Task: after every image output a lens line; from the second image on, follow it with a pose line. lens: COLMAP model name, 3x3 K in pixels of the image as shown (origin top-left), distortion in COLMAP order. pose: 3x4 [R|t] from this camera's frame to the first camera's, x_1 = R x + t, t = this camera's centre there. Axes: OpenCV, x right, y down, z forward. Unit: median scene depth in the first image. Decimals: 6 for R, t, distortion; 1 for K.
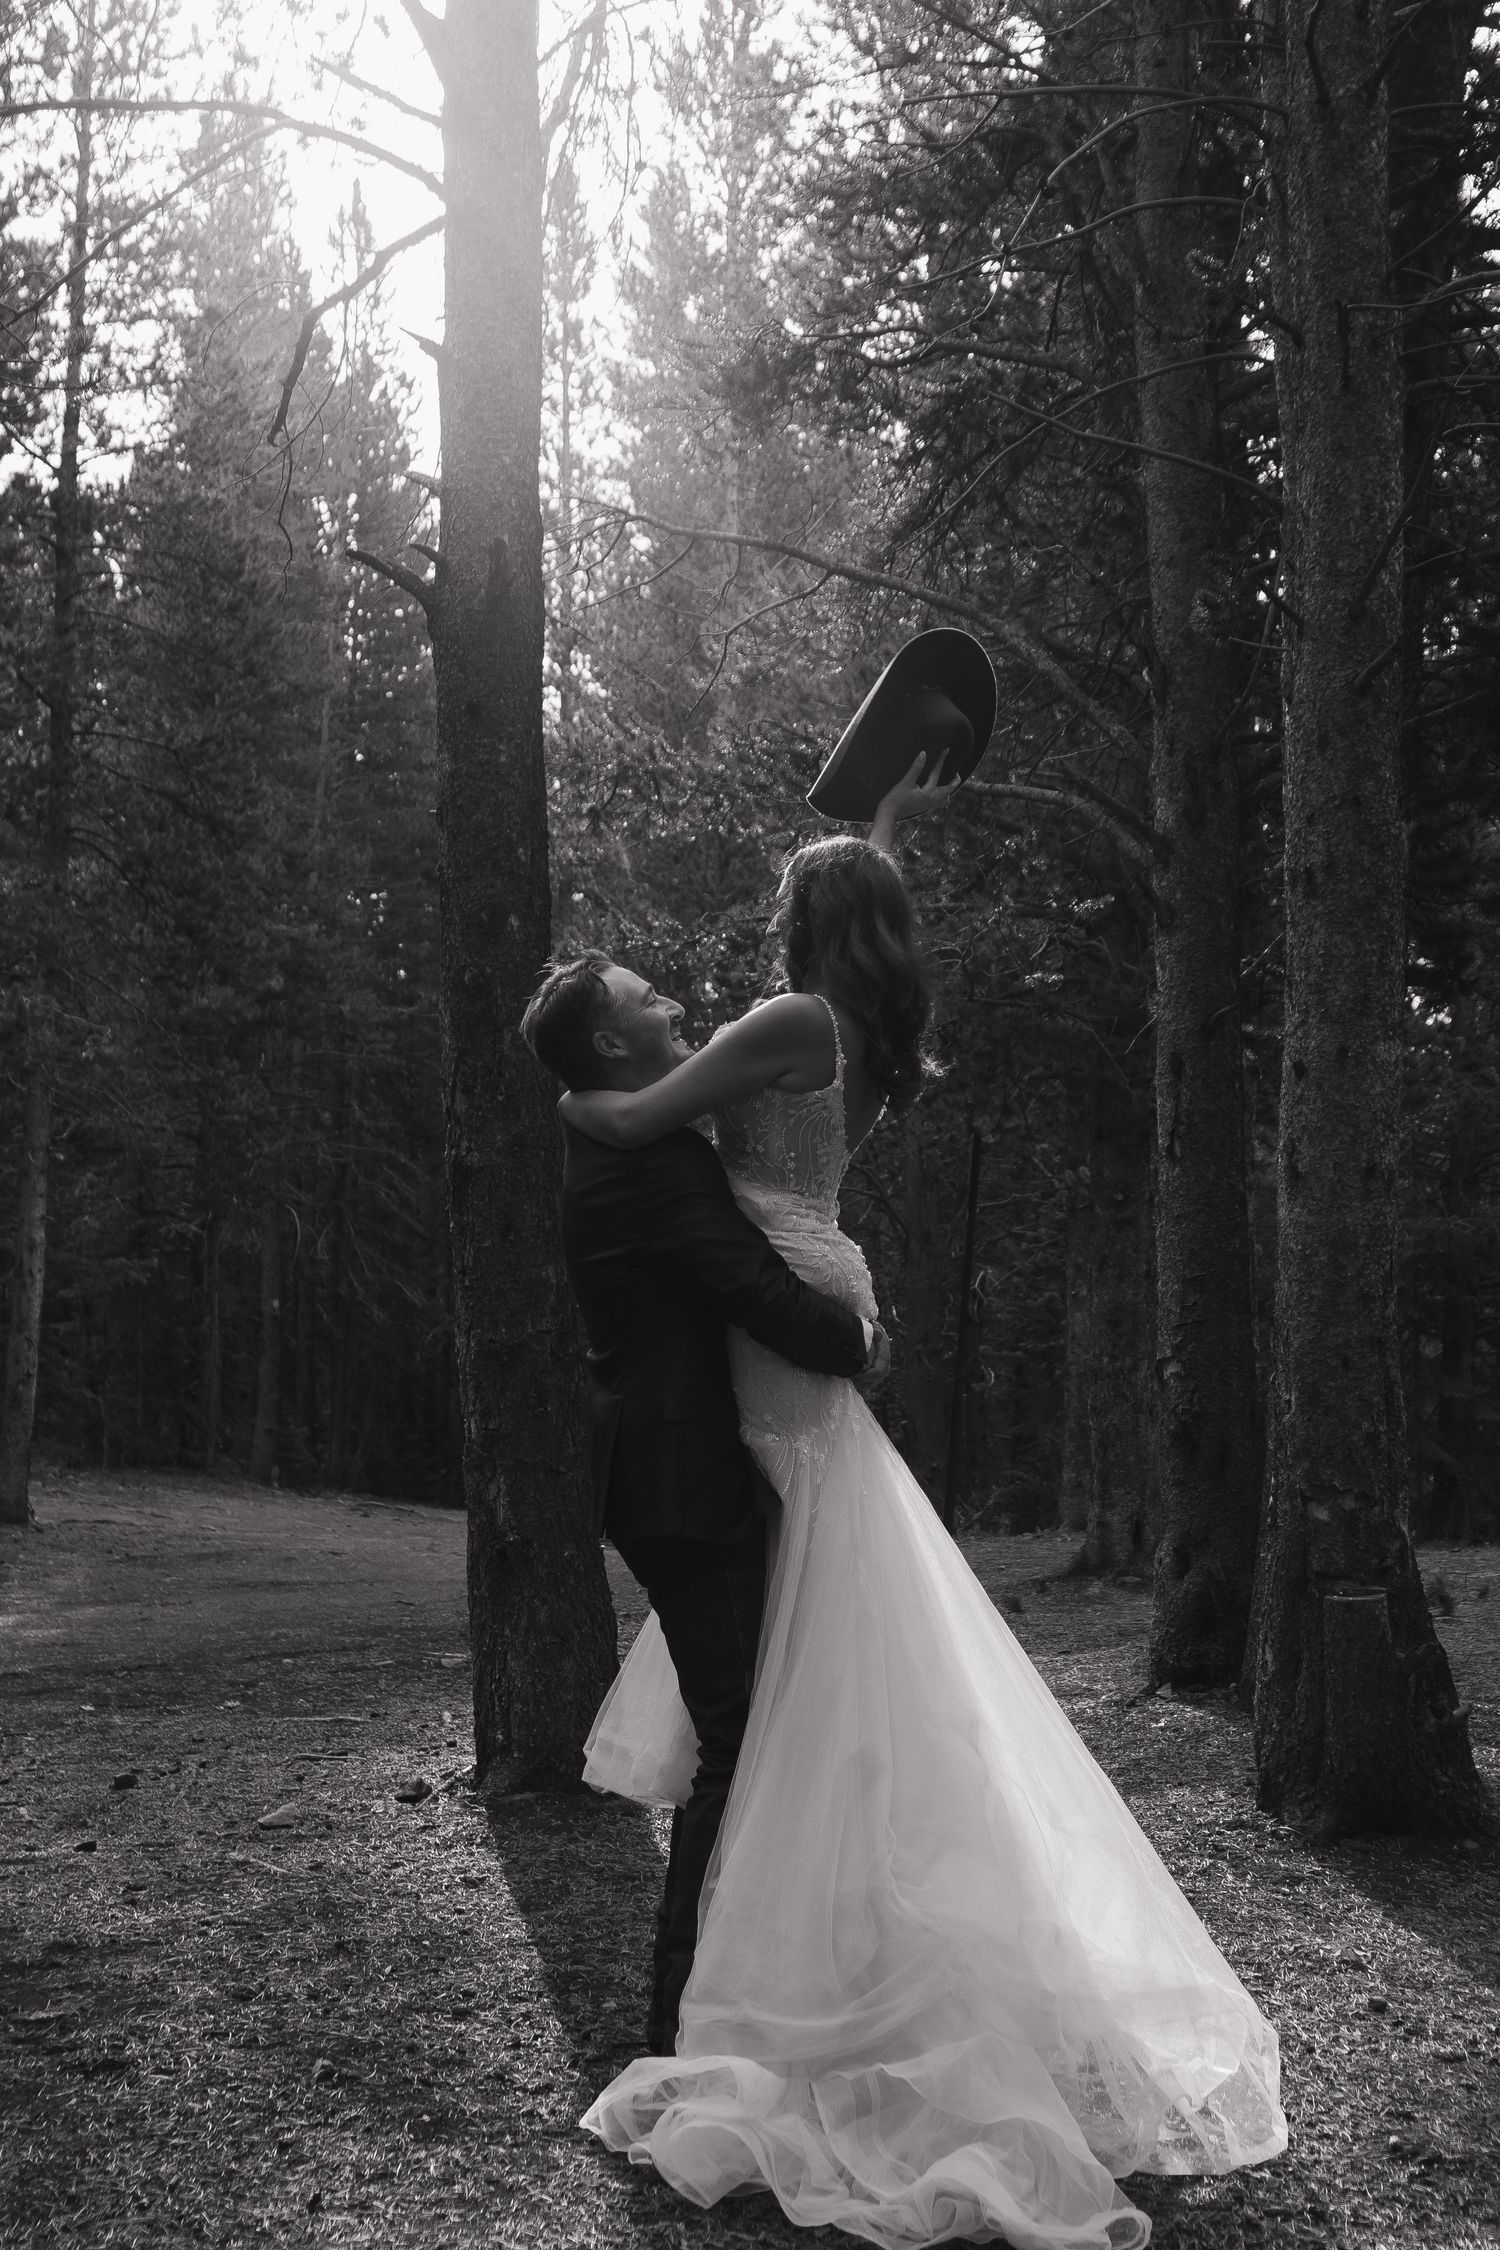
lens RADIAL K [[2814.1, 0, 666.1], [0, 2814.1, 1165.1], [0, 0, 1]] dist [-0.015918, 0.000000]
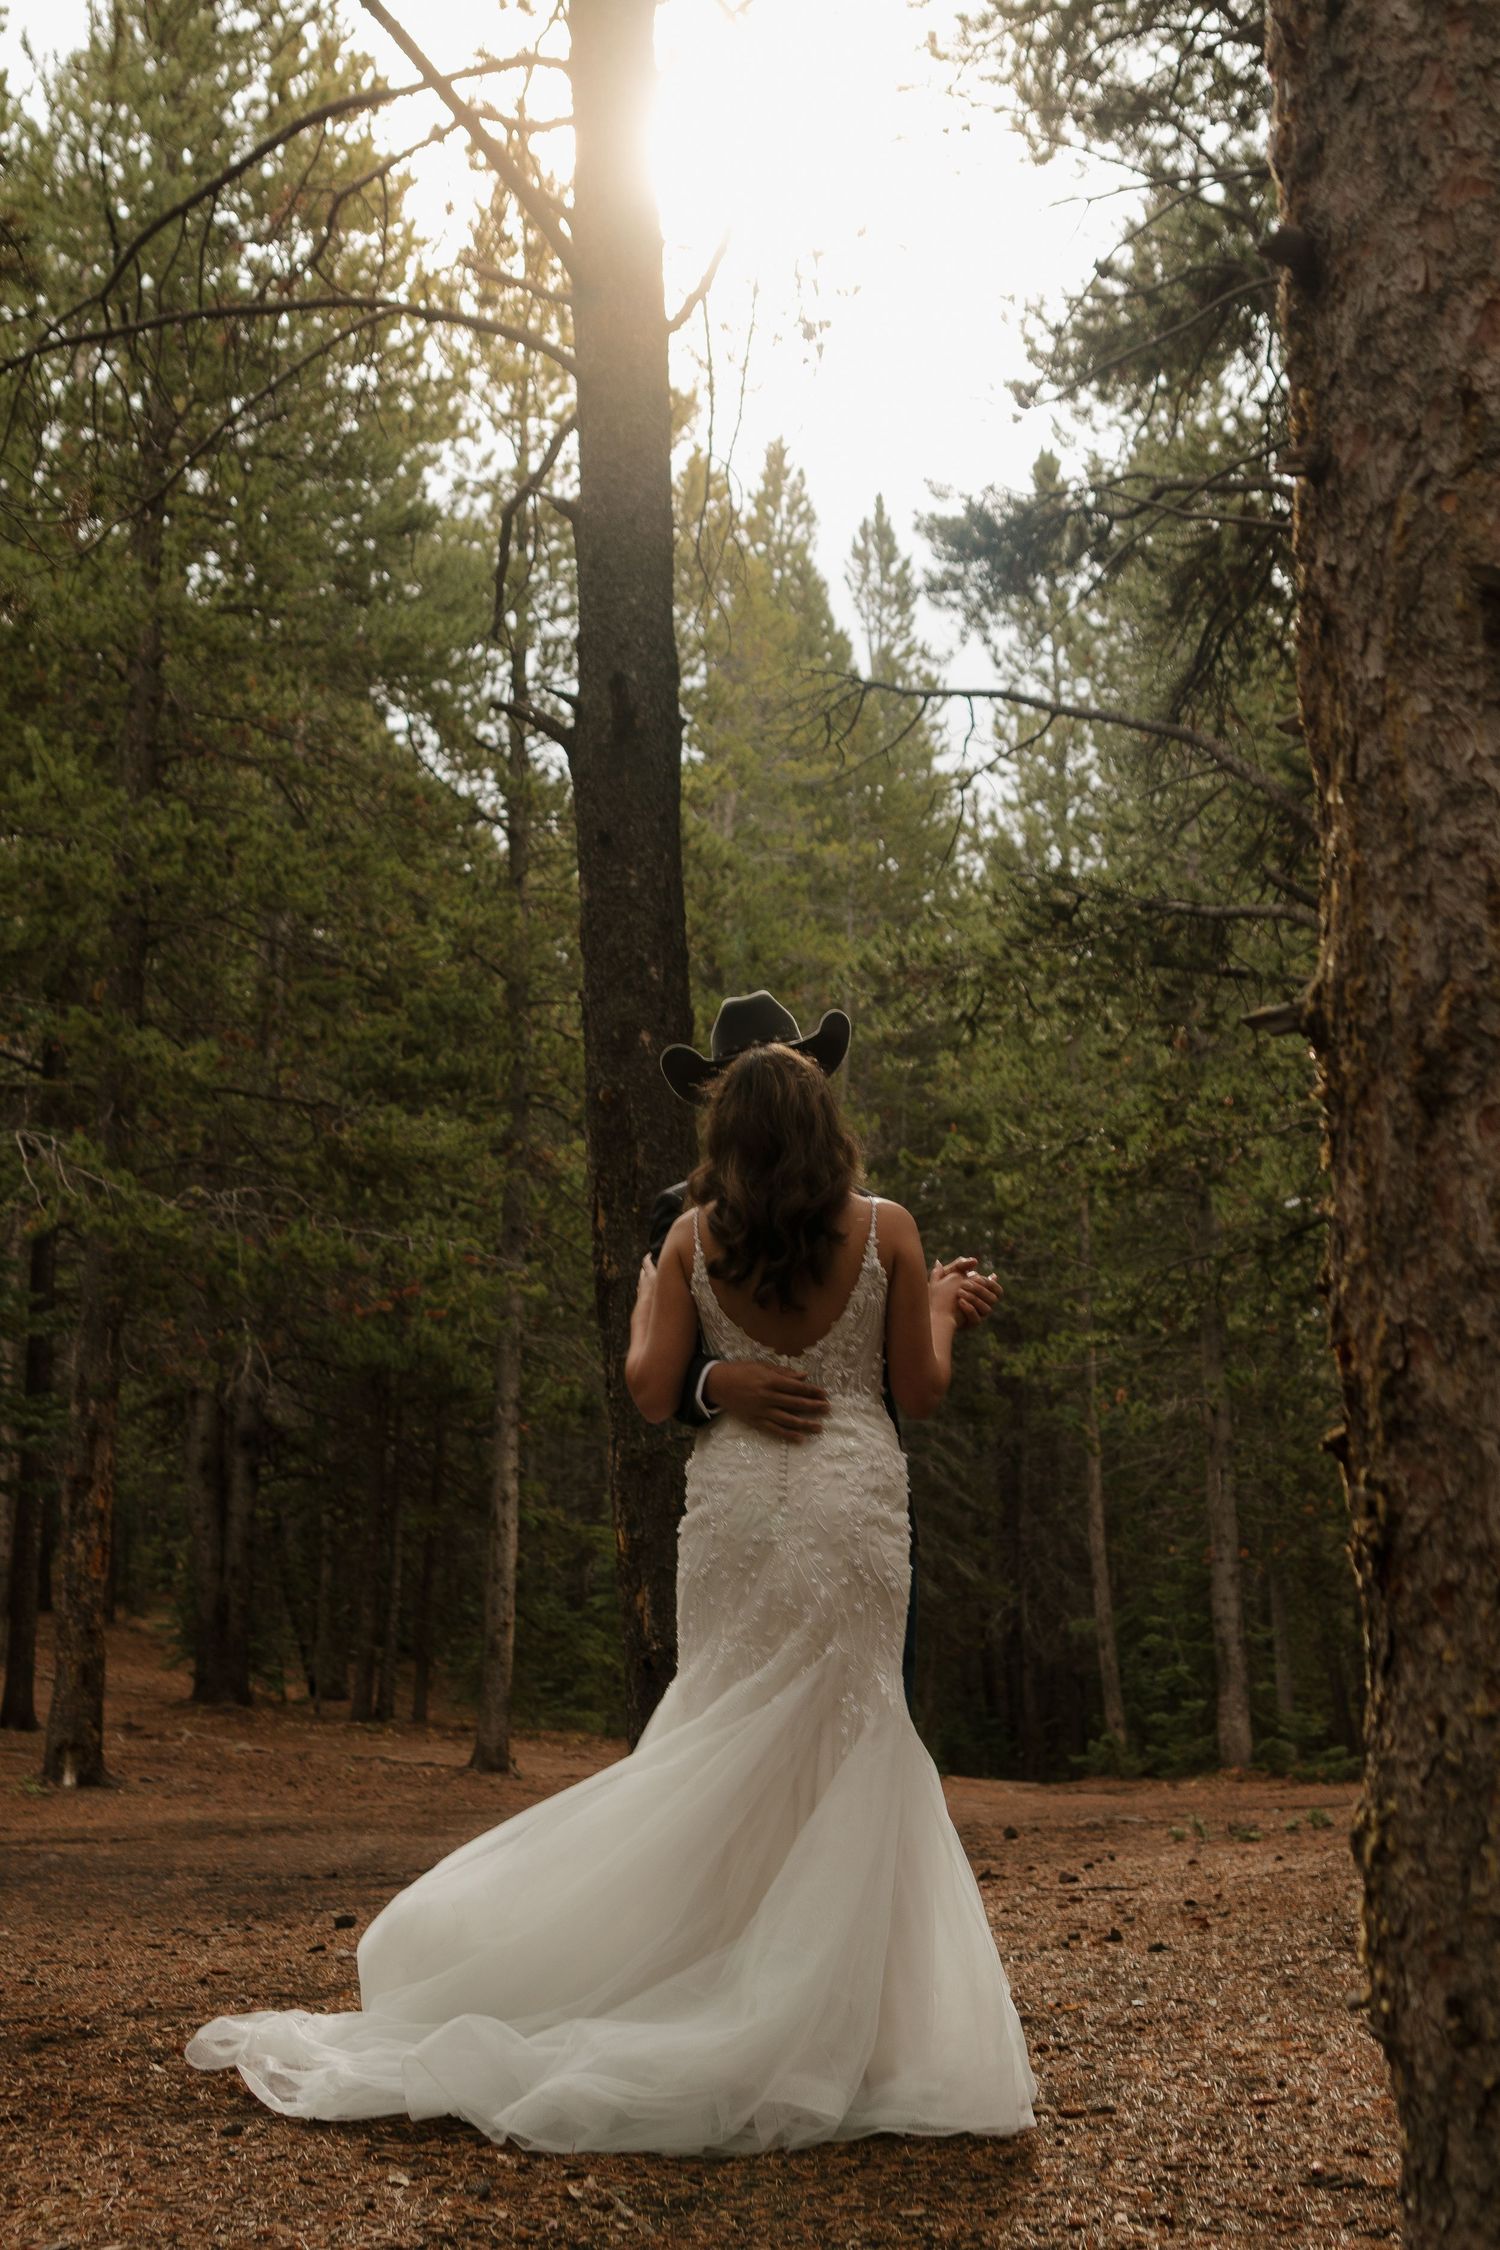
lens RADIAL K [[2814.1, 0, 790.2], [0, 2814.1, 1243.0], [0, 0, 1]] dist [-0.015918, 0.000000]
pose [[0.974031, -0.062467, -0.217627, 0.106381], [0.040755, 0.993860, -0.102868, 0.046171], [0.222716, 0.091327, 0.970596, 0.013879]]
